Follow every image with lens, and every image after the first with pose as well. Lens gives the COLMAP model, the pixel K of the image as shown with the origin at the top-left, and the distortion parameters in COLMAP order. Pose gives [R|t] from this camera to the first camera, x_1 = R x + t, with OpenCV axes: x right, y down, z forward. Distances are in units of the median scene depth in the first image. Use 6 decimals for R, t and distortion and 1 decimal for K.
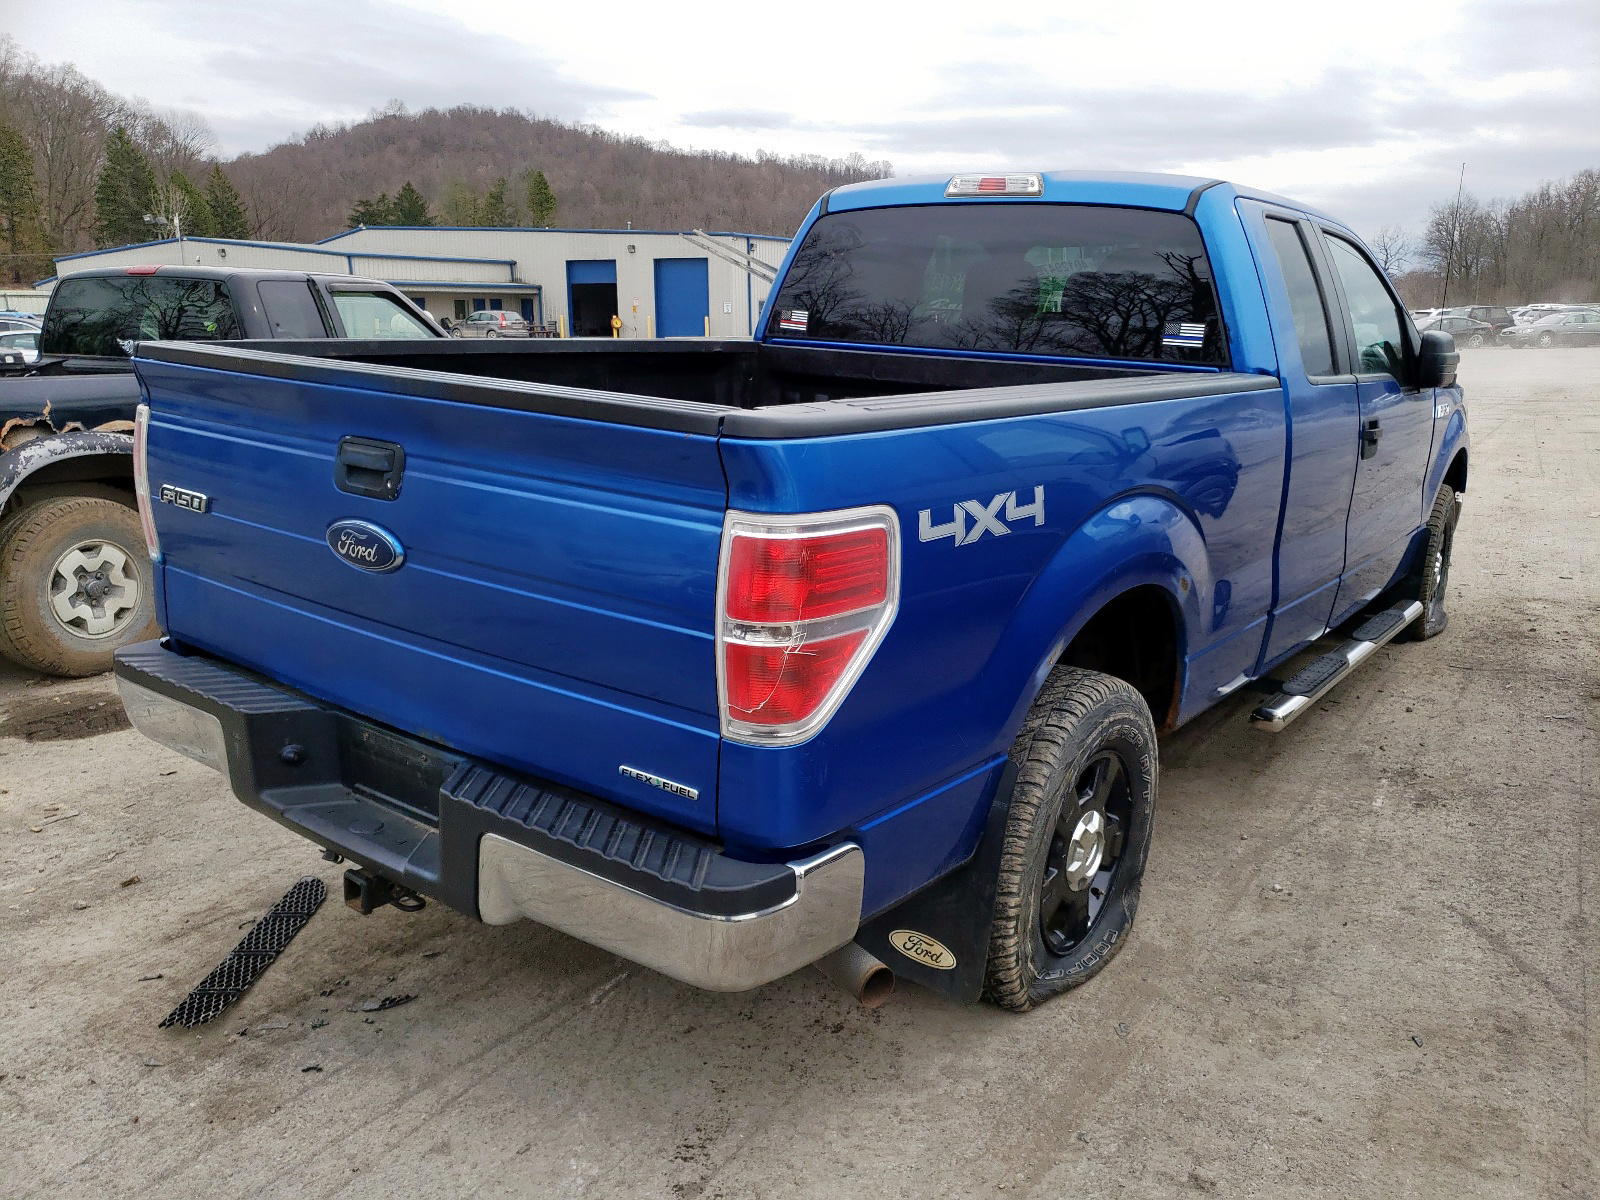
lens RADIAL K [[1206.4, 0, 799.7], [0, 1206.4, 603.0], [0, 0, 1]] dist [0.049715, 0.003466]
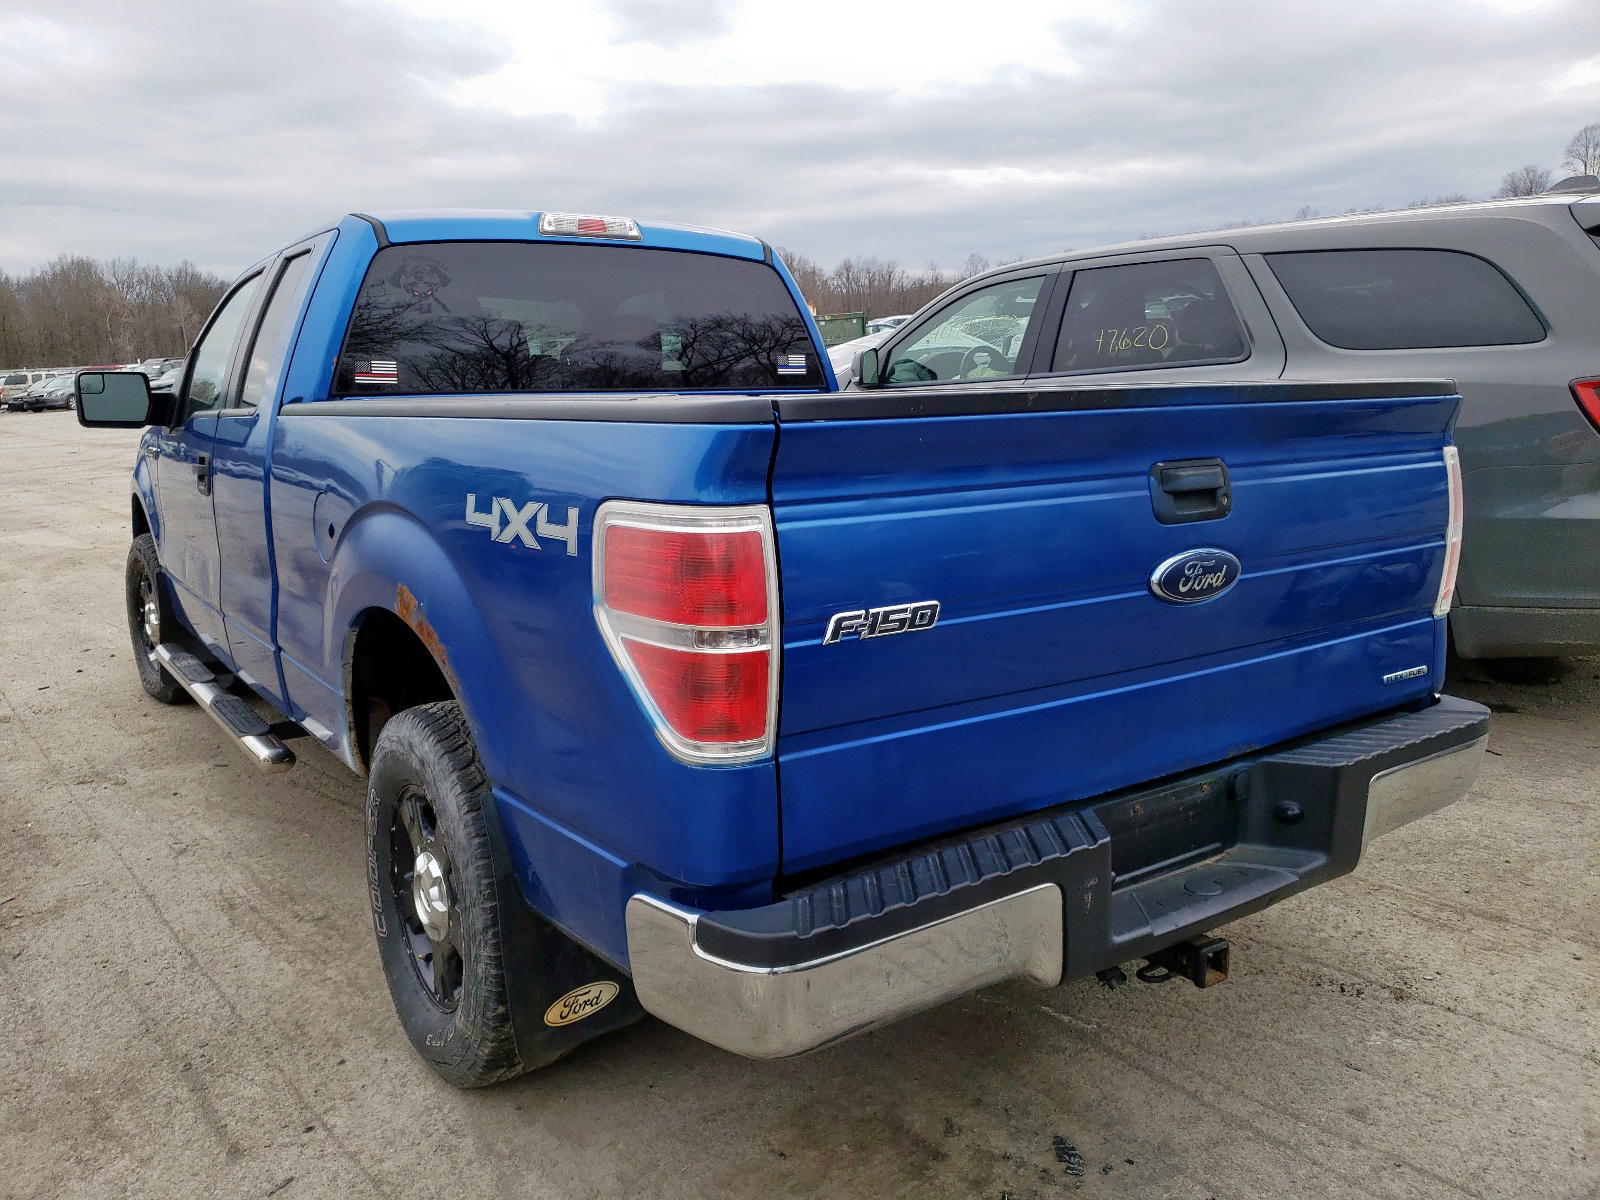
lens RADIAL K [[1206.4, 0, 800.1], [0, 1206.4, 599.3], [0, 0, 1]] dist [0.049715, 0.003466]
pose [[0.342365, -0.208807, 0.916071, -1.084827], [0.267393, 0.956329, 0.118050, -0.181469], [-0.900715, 0.204535, 0.383247, 0.769751]]
